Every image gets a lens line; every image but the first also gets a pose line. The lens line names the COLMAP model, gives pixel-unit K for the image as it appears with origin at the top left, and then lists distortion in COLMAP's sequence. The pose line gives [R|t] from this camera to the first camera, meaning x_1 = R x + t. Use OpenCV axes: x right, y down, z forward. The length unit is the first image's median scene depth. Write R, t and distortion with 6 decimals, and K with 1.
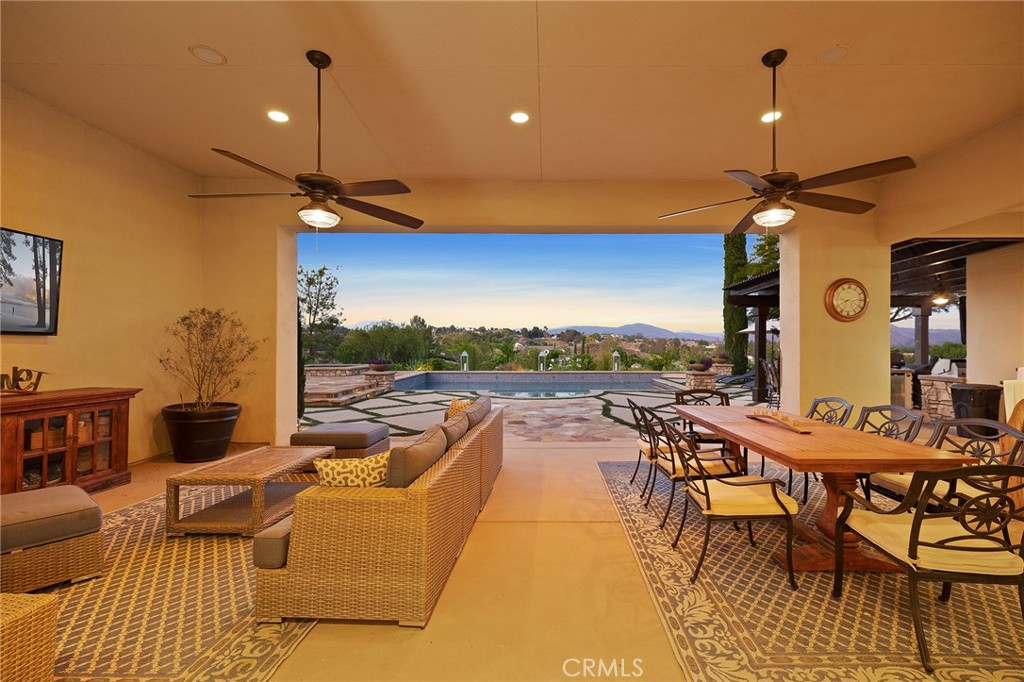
lens RADIAL K [[454.1, 0, 512.4], [0, 454.1, 343.9], [0, 0, 1]] dist [0.011611, -0.000835]
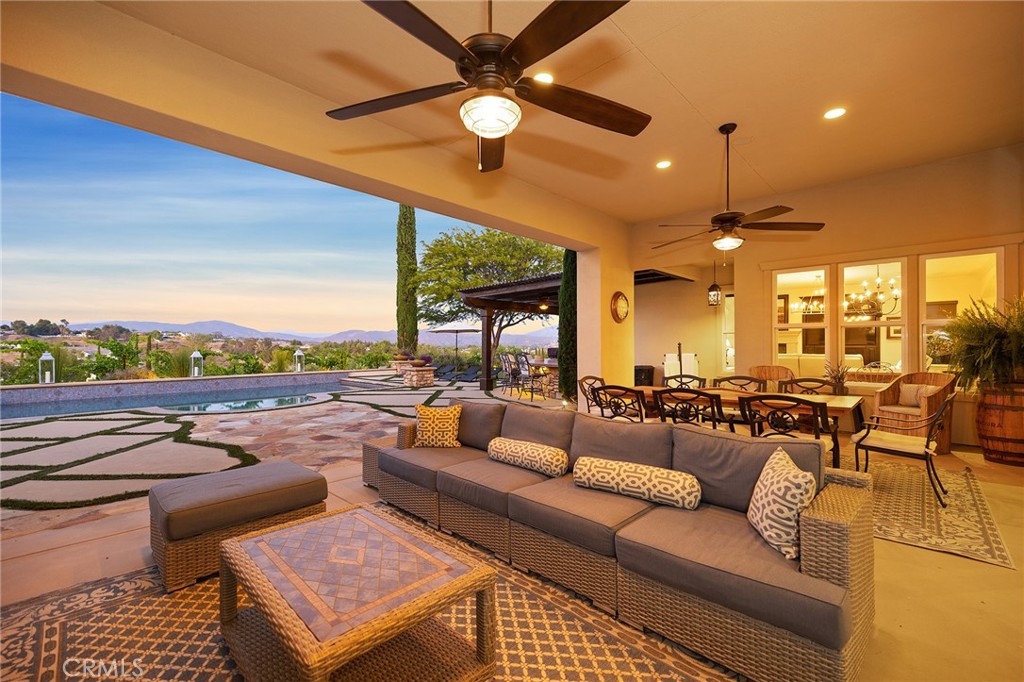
lens RADIAL K [[454.1, 0, 502.6], [0, 454.1, 342.0], [0, 0, 1]] dist [0.011611, -0.000835]
pose [[0.652407, 0.004314, 0.757857, -0.168679], [0.000085, 0.999983, -0.005765, 0.005206], [-0.757869, 0.003826, 0.652396, 0.113433]]
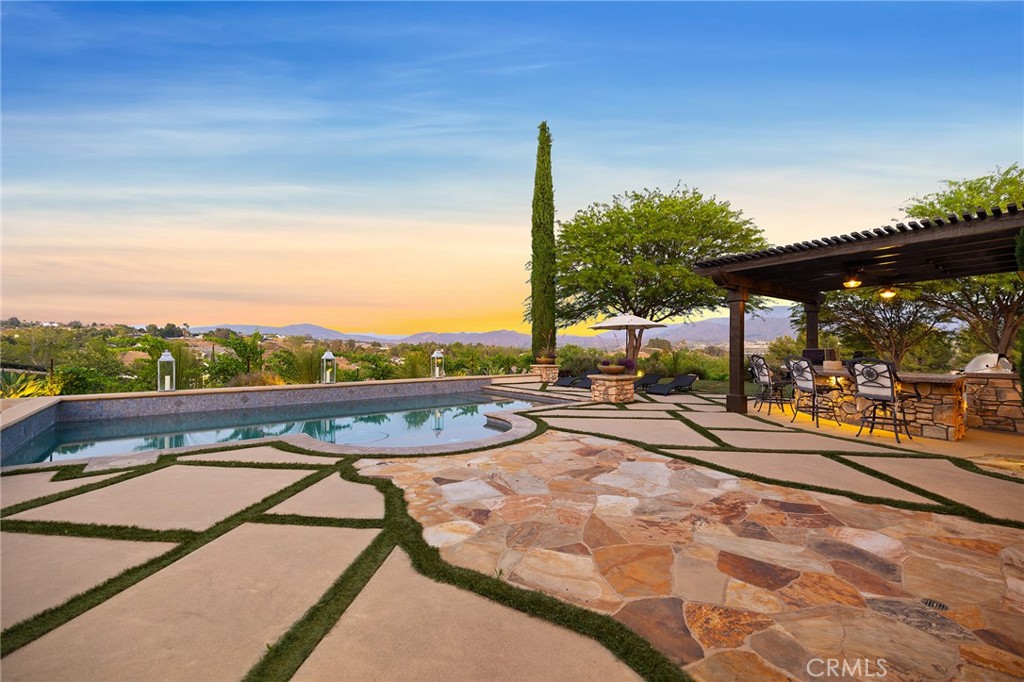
lens RADIAL K [[433.3, 0, 486.3], [0, 433.3, 347.9], [0, 0, 1]] dist [0.010334, 0.000197]
pose [[0.764184, 0.000289, 0.644999, -0.141115], [-0.002916, 0.999991, 0.003007, 0.008632], [-0.644992, -0.004179, 0.764178, 0.388259]]
